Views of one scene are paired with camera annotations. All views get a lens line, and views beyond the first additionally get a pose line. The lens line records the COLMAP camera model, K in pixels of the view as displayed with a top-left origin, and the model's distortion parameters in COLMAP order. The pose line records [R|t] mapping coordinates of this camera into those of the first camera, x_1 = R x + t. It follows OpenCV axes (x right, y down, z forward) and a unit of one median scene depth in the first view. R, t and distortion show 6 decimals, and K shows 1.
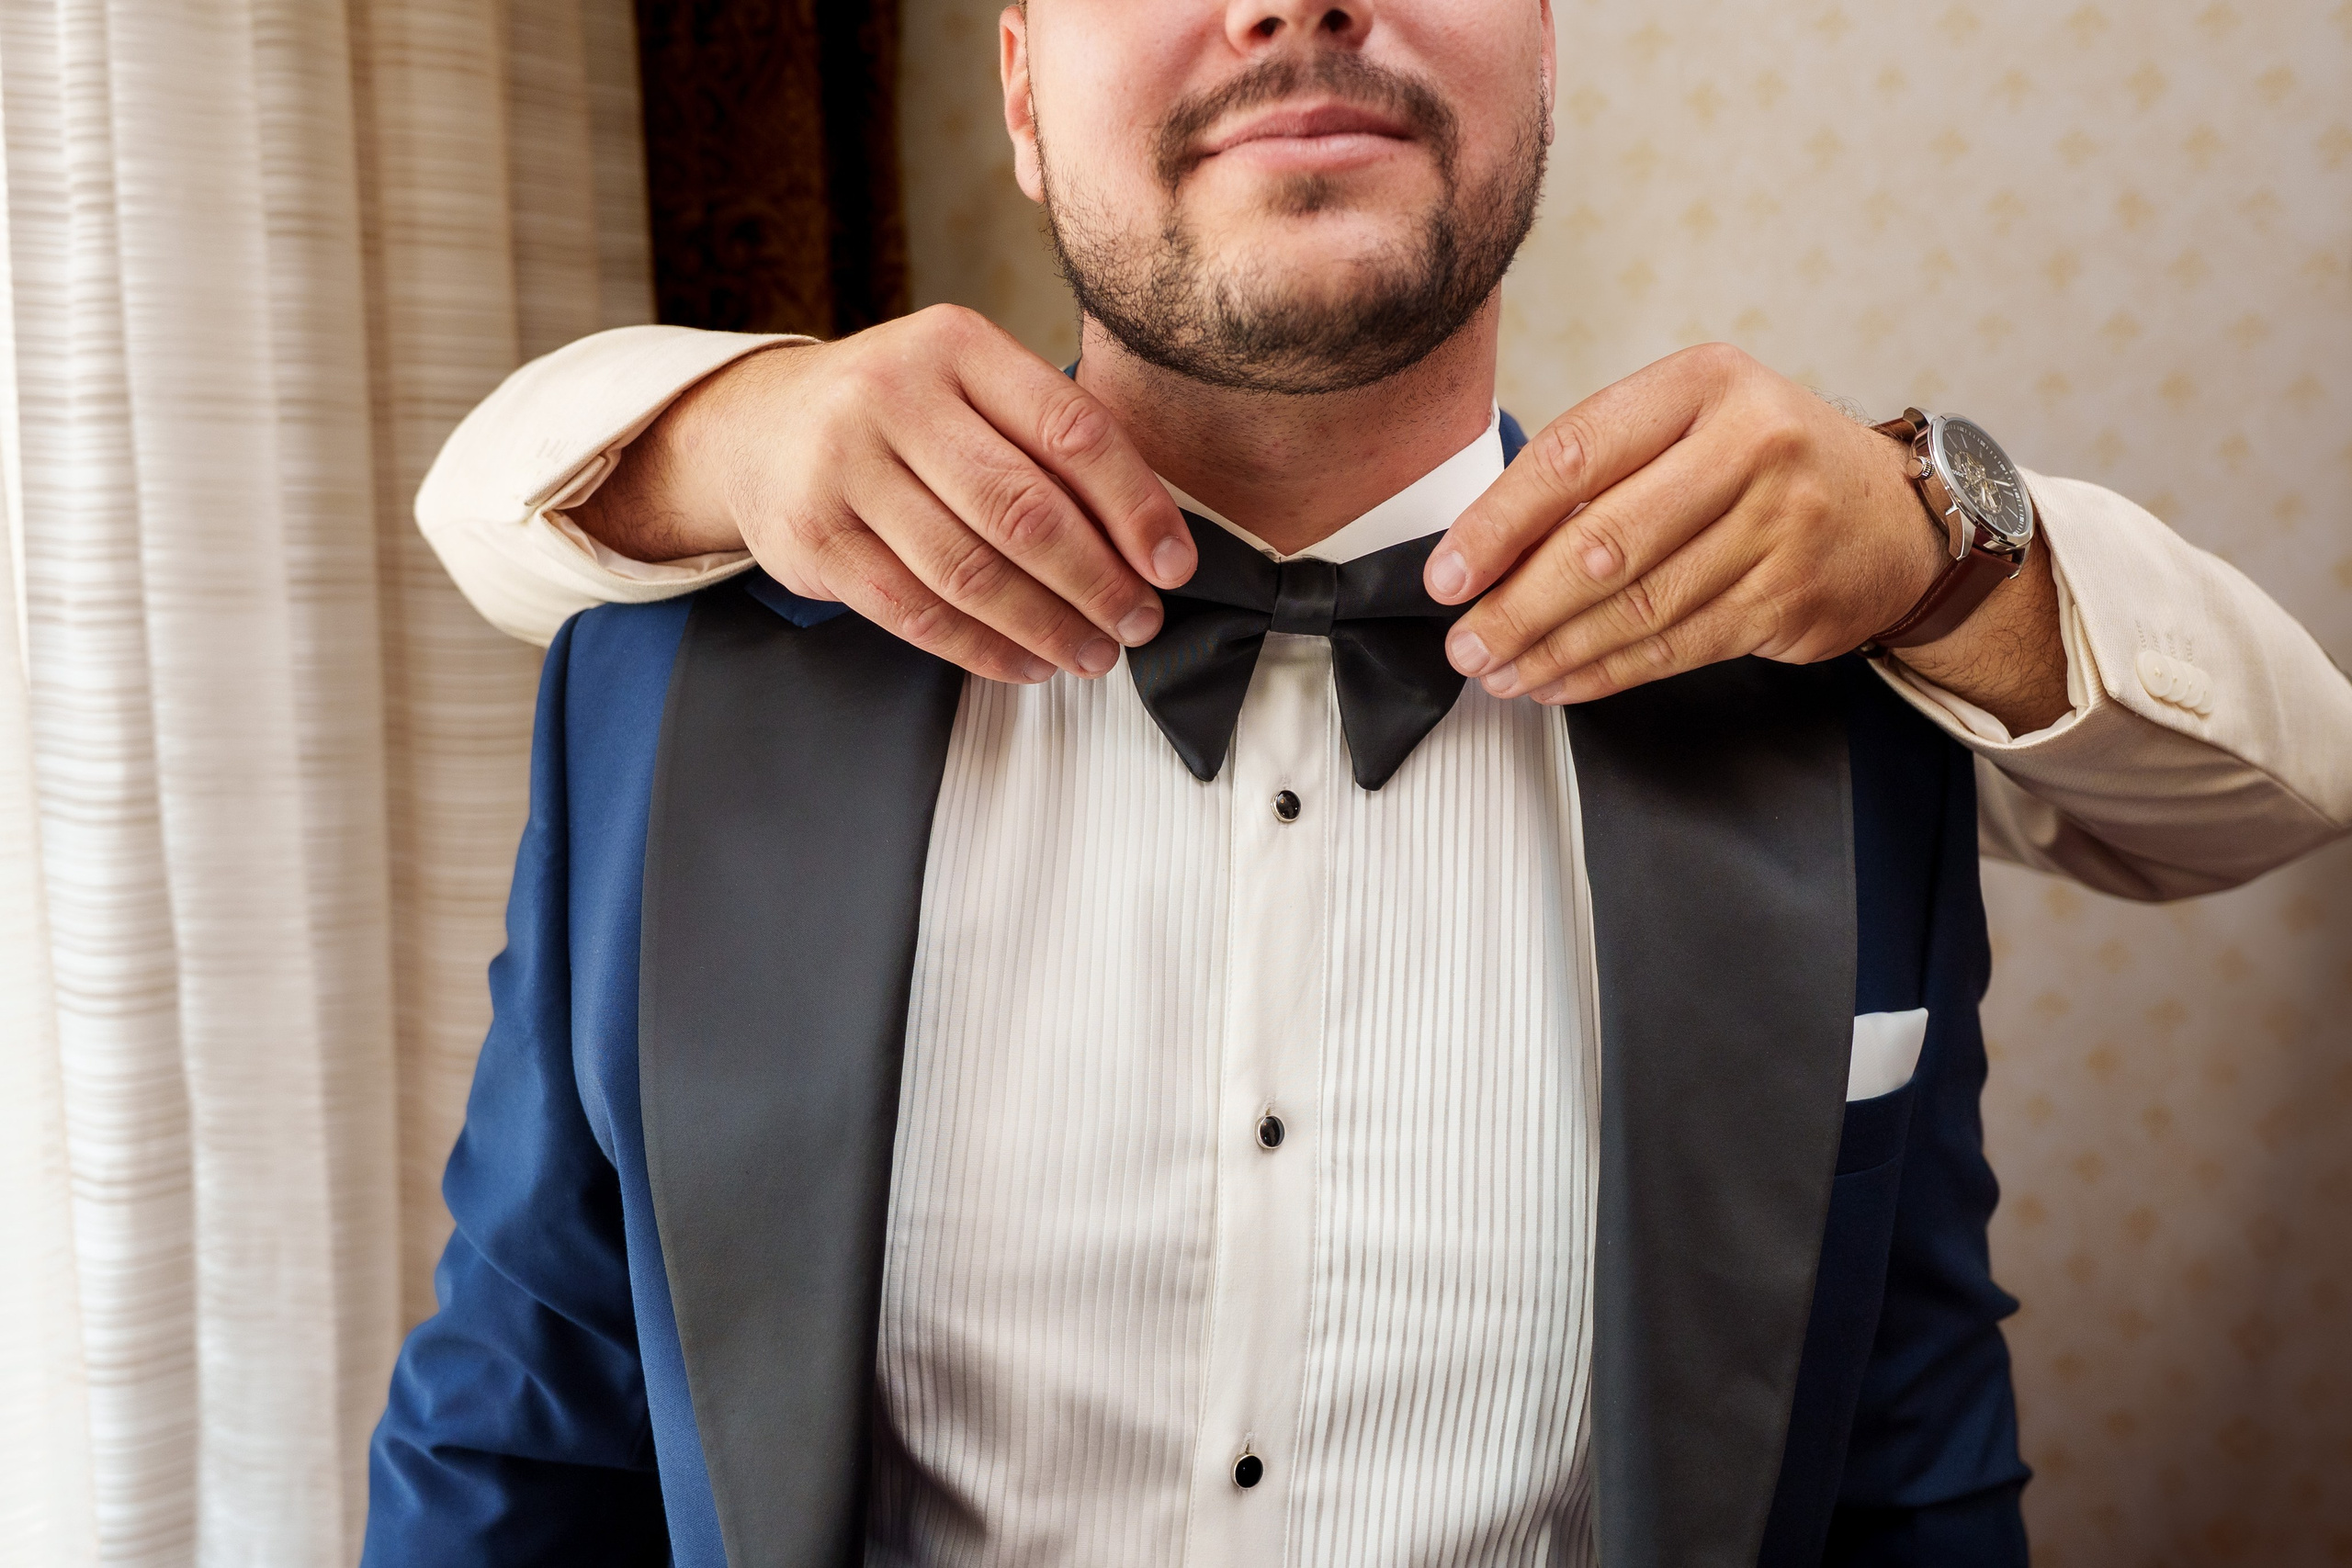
lens RADIAL K [[2044.0, 0, 1178.2], [0, 2044.0, 748.4], [0, 0, 1]] dist [0.001208, 0.011377]
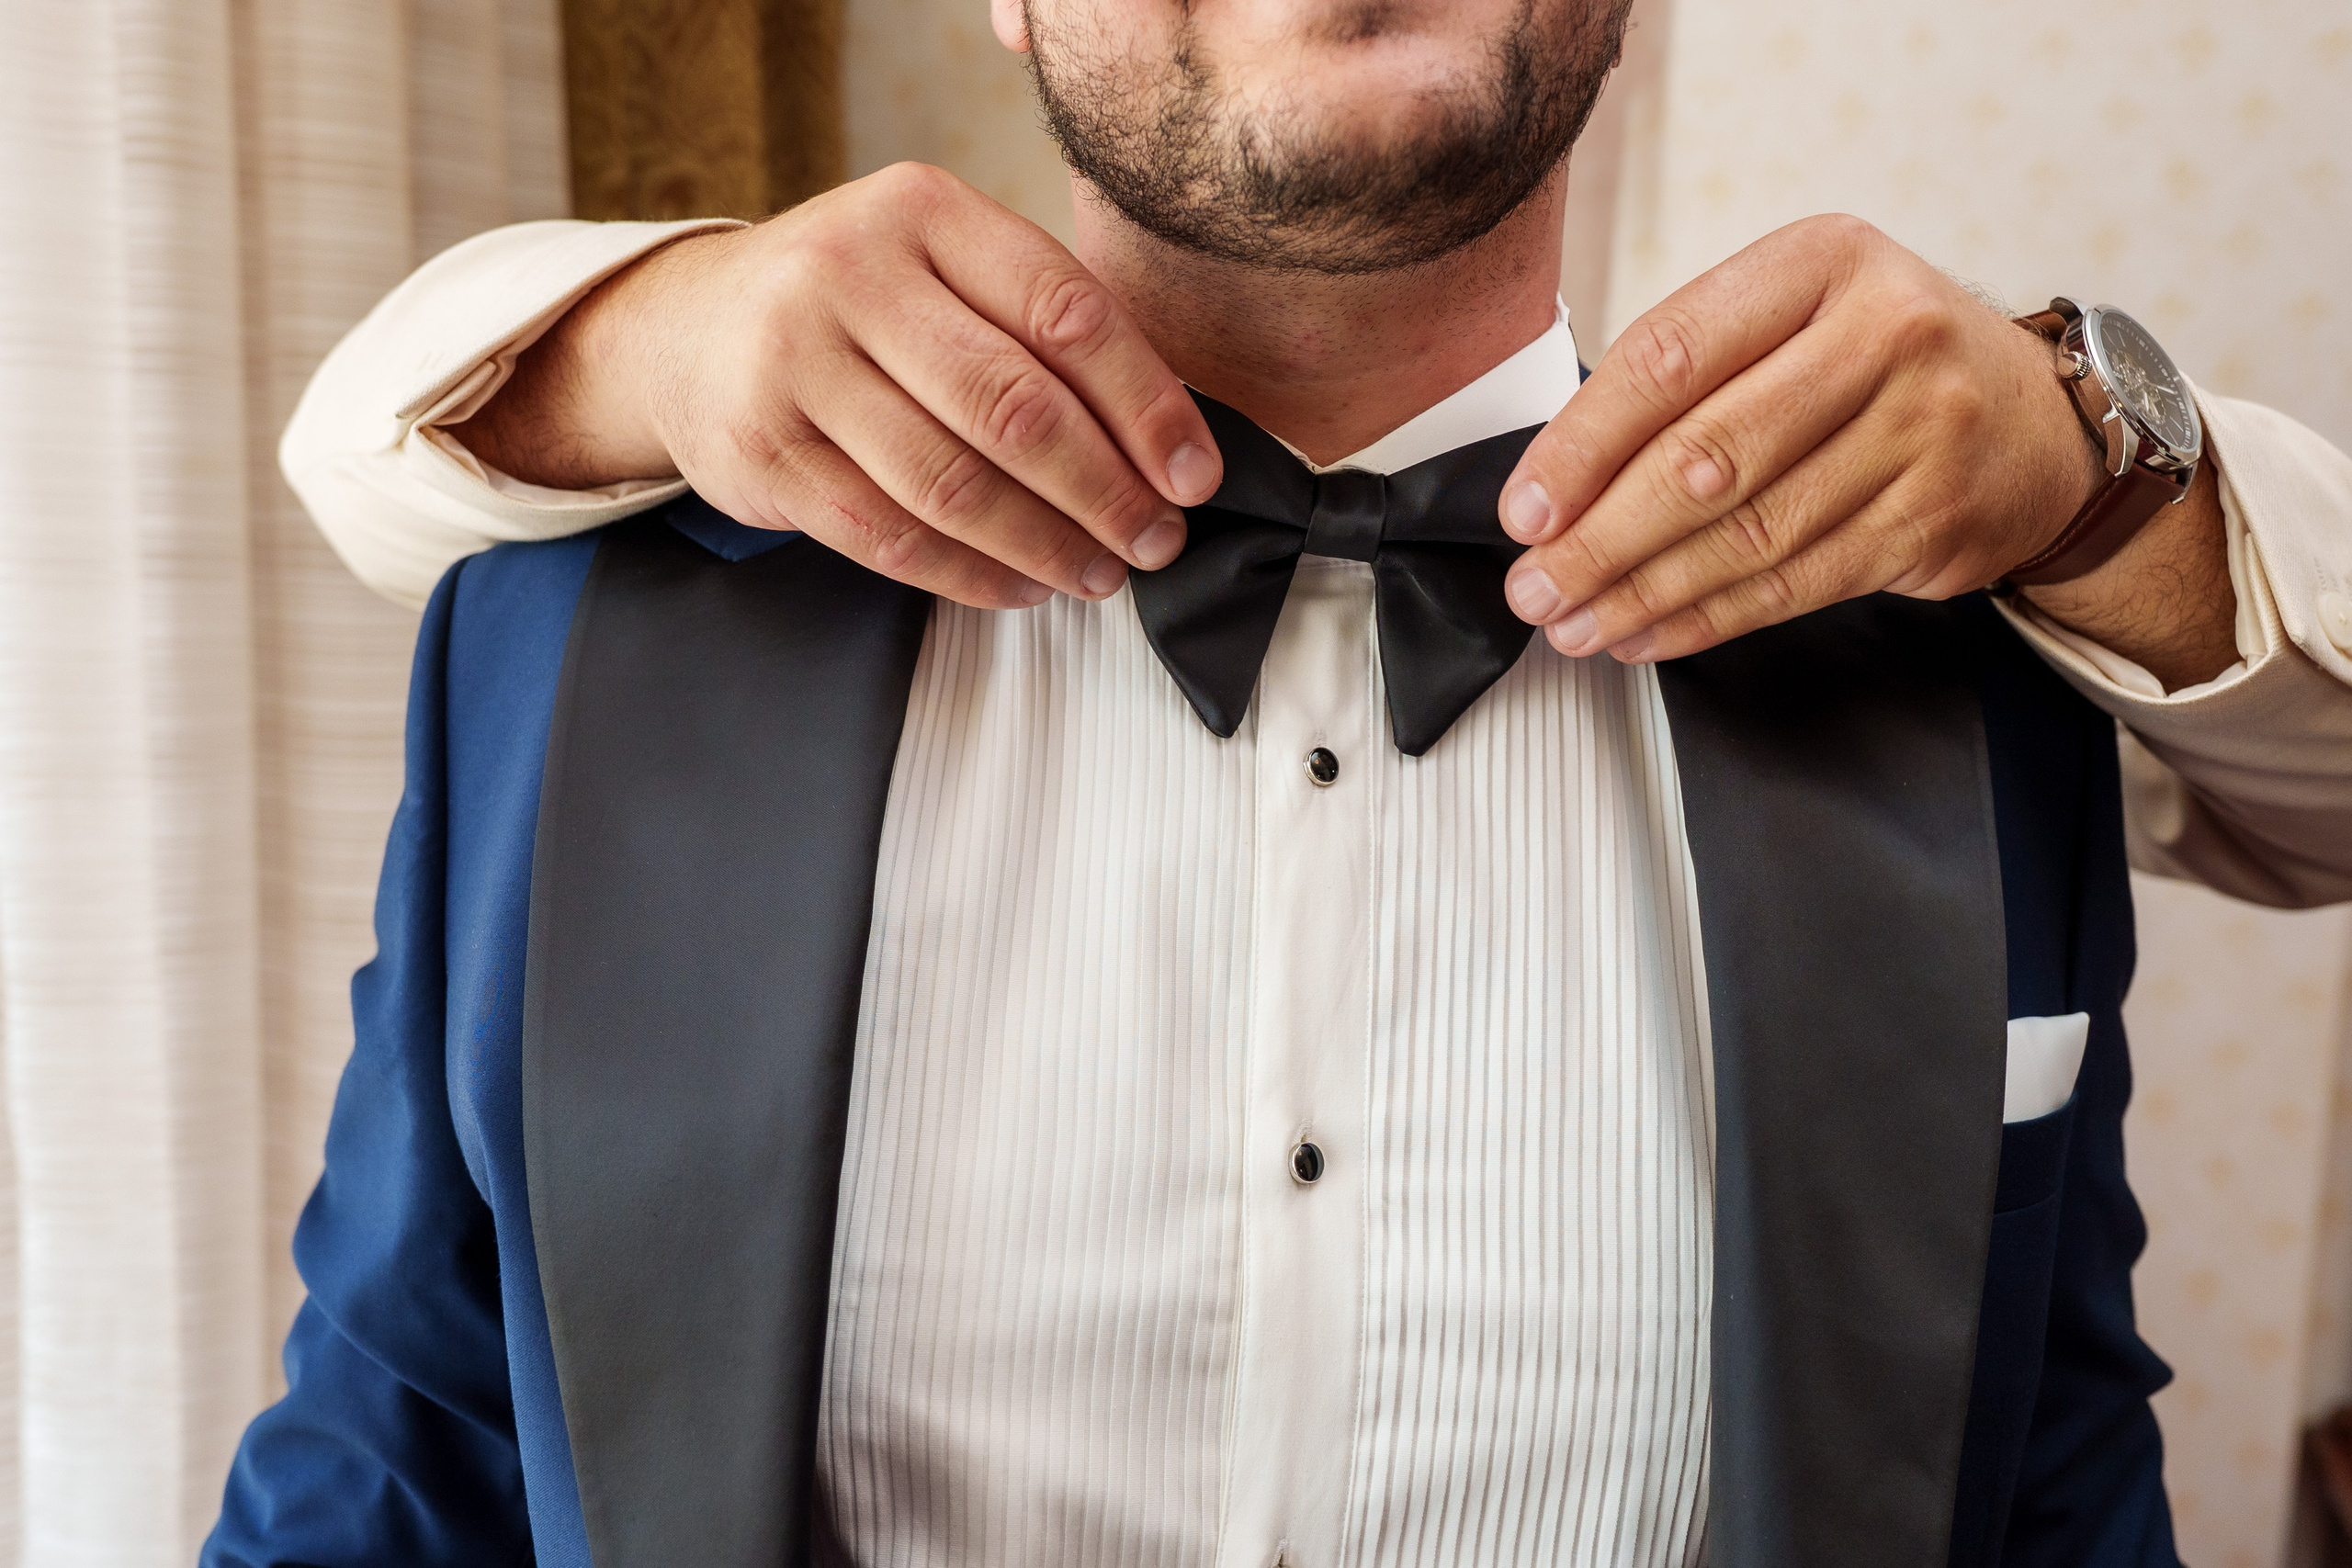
lens RADIAL K [[2044.0, 0, 1178.2], [0, 2044.0, 748.4], [0, 0, 1]] dist [0.001208, 0.011377]
pose [[0.999498, 0.002533, 0.031581, -0.031226], [-0.001399, 0.999356, -0.035863, 0.051143], [-0.031651, 0.035801, 0.998858, 0.181273]]
